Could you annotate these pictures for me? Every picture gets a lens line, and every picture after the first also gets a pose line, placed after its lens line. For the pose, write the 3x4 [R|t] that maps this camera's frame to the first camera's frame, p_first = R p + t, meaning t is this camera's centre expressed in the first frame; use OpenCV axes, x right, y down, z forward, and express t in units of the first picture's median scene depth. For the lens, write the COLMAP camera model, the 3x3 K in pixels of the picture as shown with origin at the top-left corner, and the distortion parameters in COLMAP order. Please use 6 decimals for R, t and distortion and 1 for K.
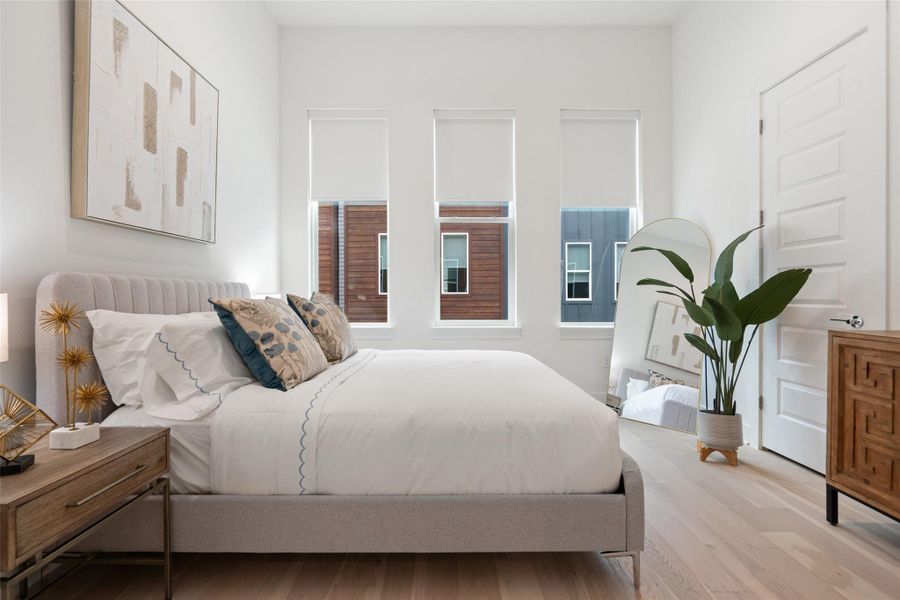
lens RADIAL K [[422.7, 0, 449.0], [0, 422.7, 294.8], [0, 0, 1]] dist [0.000333, 0.000443]
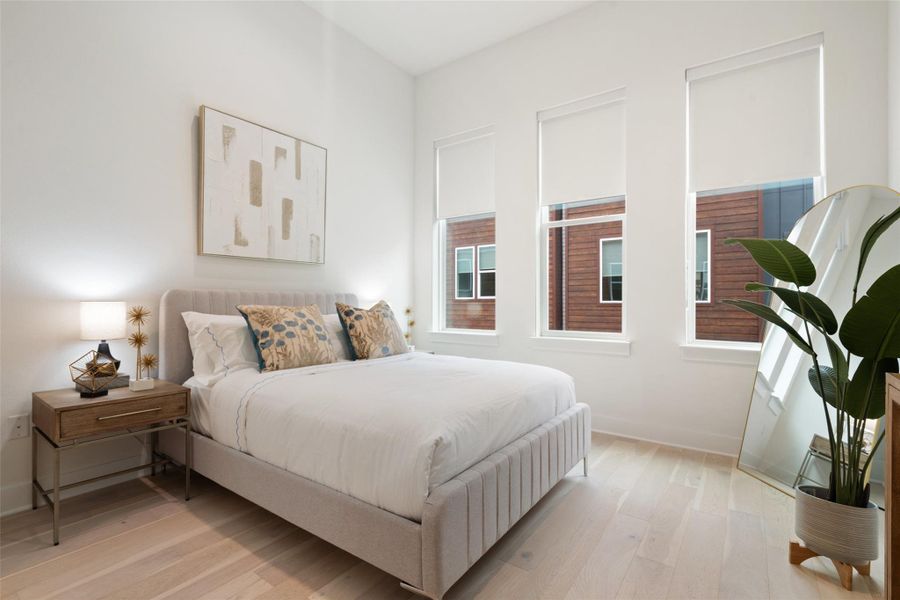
lens RADIAL K [[416.2, 0, 450.0], [0, 416.2, 300.0], [0, 0, 1]] dist [0.000069, 0.000680]
pose [[0.809324, 0.000376, -0.587362, 0.633801], [-0.004480, 0.999975, -0.005533, -0.003538], [0.587345, 0.007110, 0.809305, 0.203910]]
